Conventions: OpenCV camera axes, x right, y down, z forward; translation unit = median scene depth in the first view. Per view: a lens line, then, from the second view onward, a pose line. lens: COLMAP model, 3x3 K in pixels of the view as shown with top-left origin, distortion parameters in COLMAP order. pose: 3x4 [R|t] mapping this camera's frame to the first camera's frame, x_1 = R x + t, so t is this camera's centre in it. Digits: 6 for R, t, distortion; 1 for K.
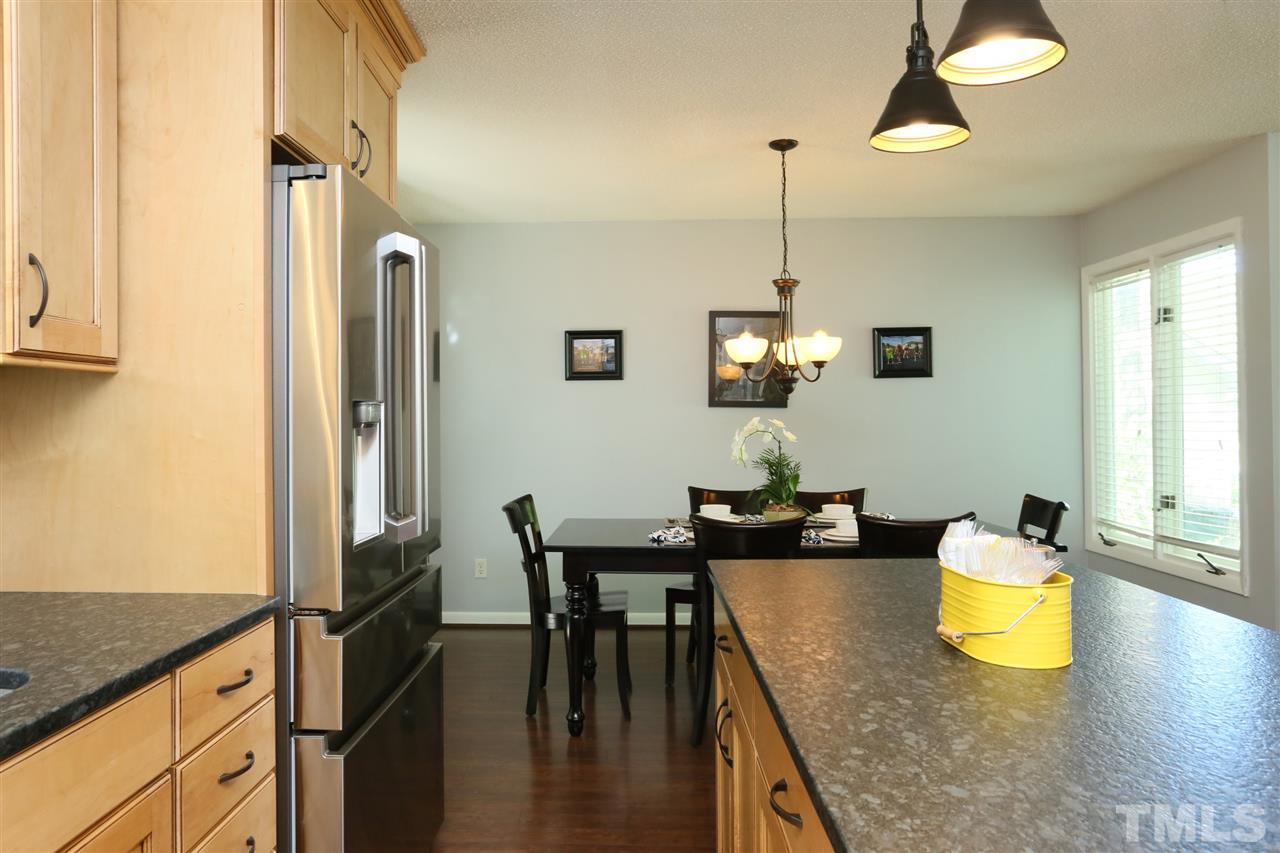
lens RADIAL K [[742.7, 0, 636.0], [0, 742.7, 426.0], [0, 0, 1]] dist [-0.073487, 0.058721]
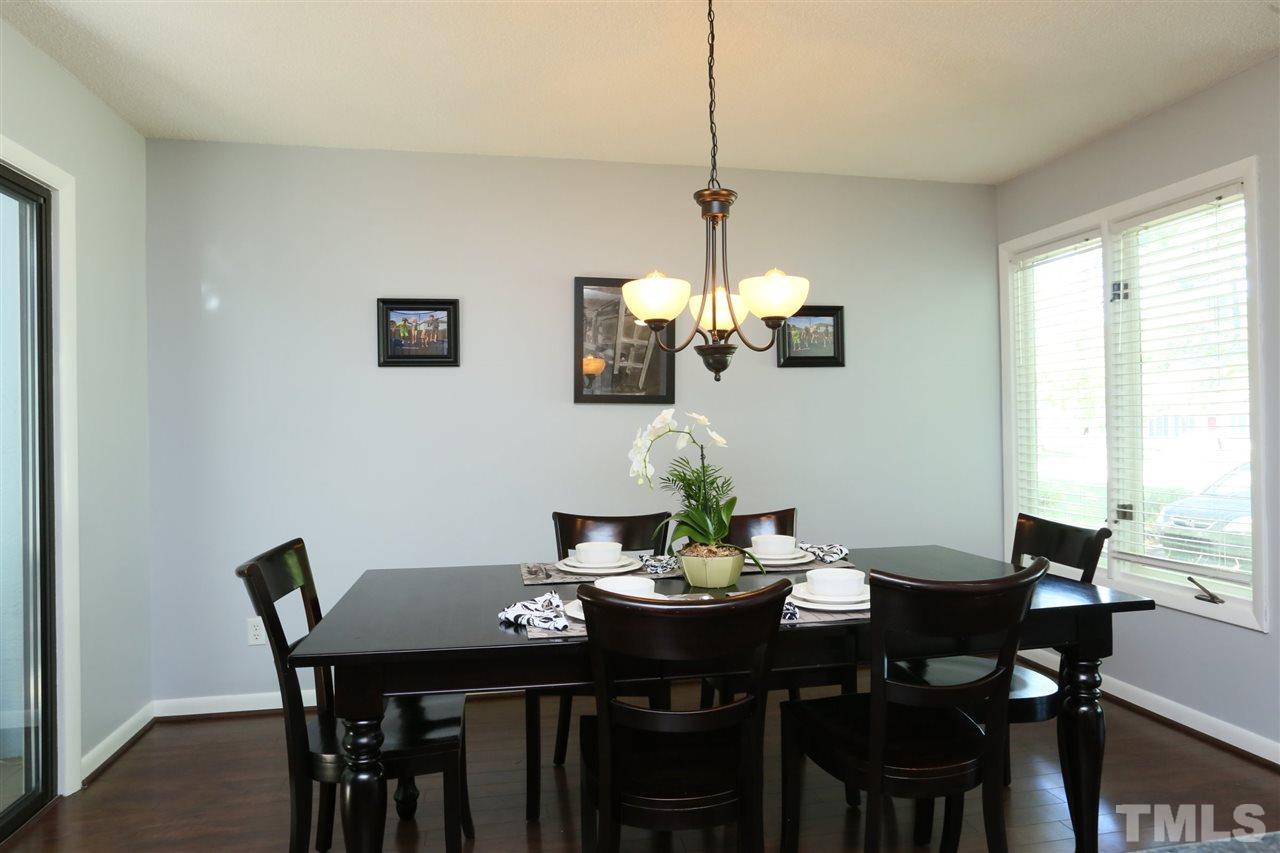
lens RADIAL K [[773.9, 0, 655.1], [0, 773.9, 418.1], [0, 0, 1]] dist [-0.036181, 0.000267]
pose [[0.975138, -0.005421, 0.221531, 0.002792], [0.009246, 0.999825, -0.016235, 0.005212], [-0.221404, 0.017880, 0.975018, 0.283733]]
